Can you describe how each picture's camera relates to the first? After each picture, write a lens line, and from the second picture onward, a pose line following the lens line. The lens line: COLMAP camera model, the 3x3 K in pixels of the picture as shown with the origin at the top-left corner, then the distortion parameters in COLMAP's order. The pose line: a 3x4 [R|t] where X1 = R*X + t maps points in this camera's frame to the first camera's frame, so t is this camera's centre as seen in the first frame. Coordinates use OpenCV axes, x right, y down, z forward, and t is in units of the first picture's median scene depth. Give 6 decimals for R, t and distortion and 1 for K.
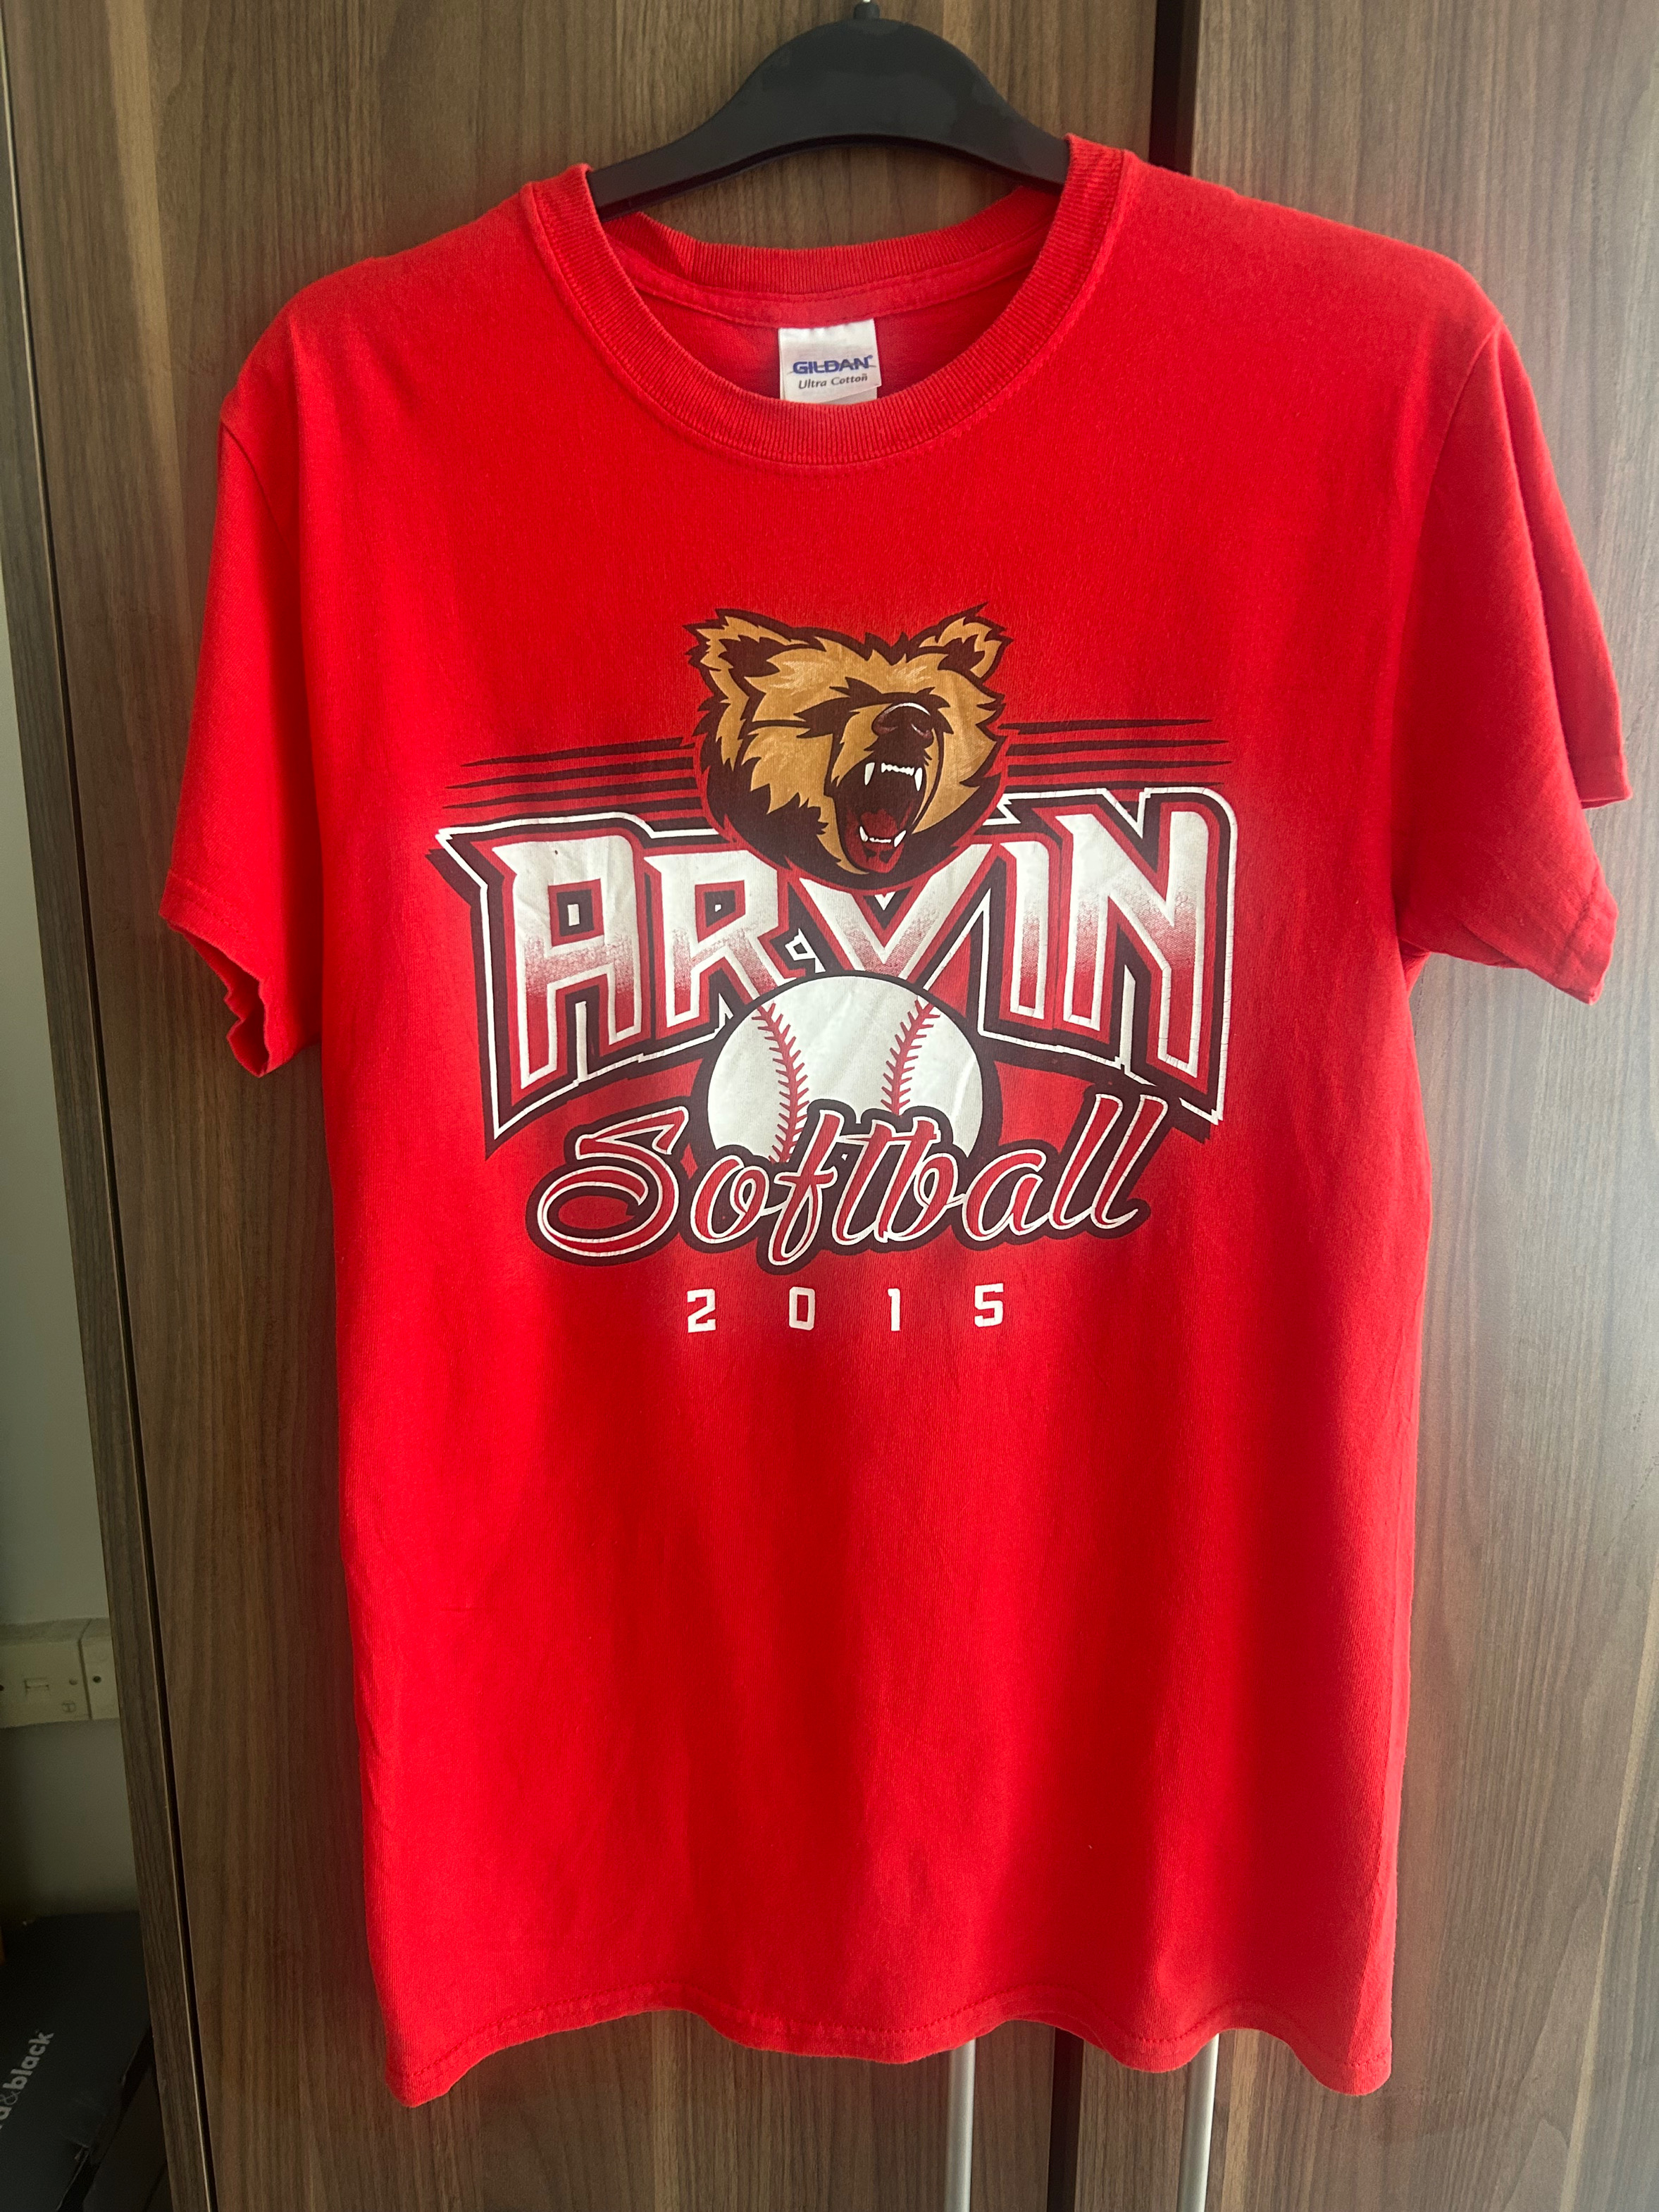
lens RADIAL K [[1636.5, 0, 835.0], [0, 1636.5, 1130.7], [0, 0, 1]] dist [0.039583, -0.044414]
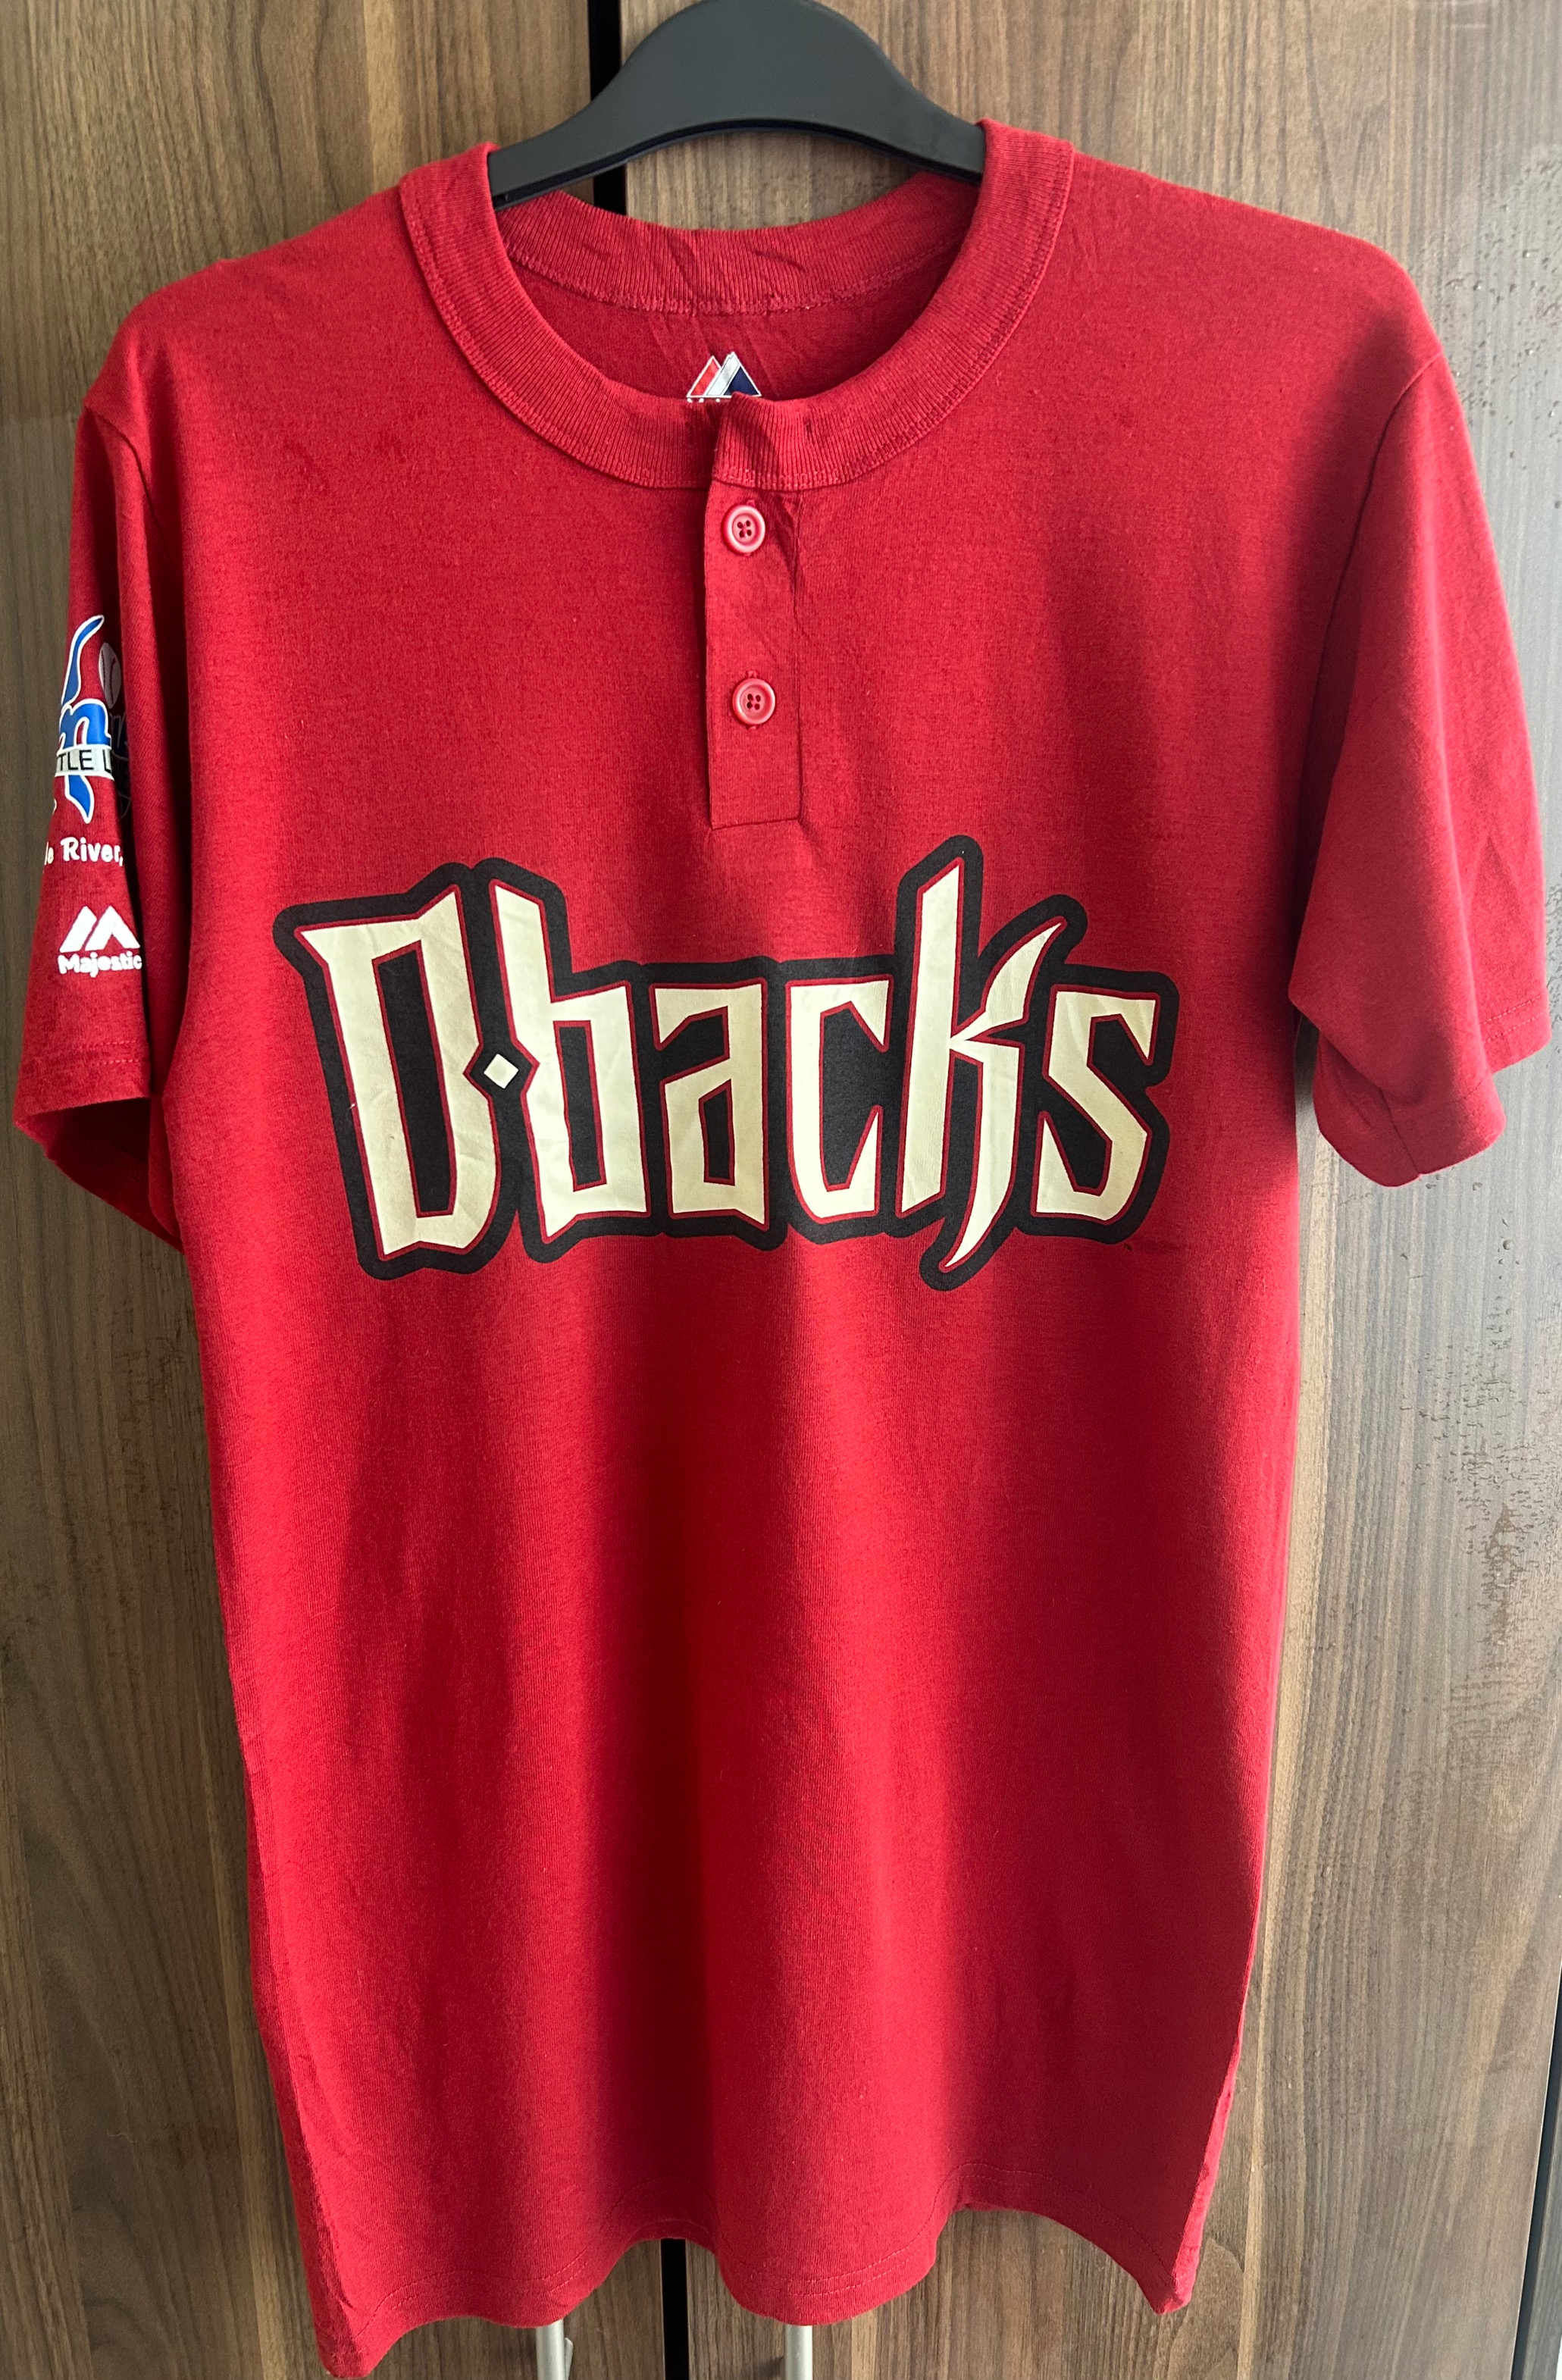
lens RADIAL K [[1730.2, 0, 770.7], [0, 1730.2, 1186.3], [0, 0, 1]] dist [0.043130, -0.046922]
pose [[0.998220, -0.005405, -0.059398, 0.344647], [0.005657, 0.999976, 0.004075, 0.005400], [0.059375, -0.004403, 0.998226, 0.013496]]
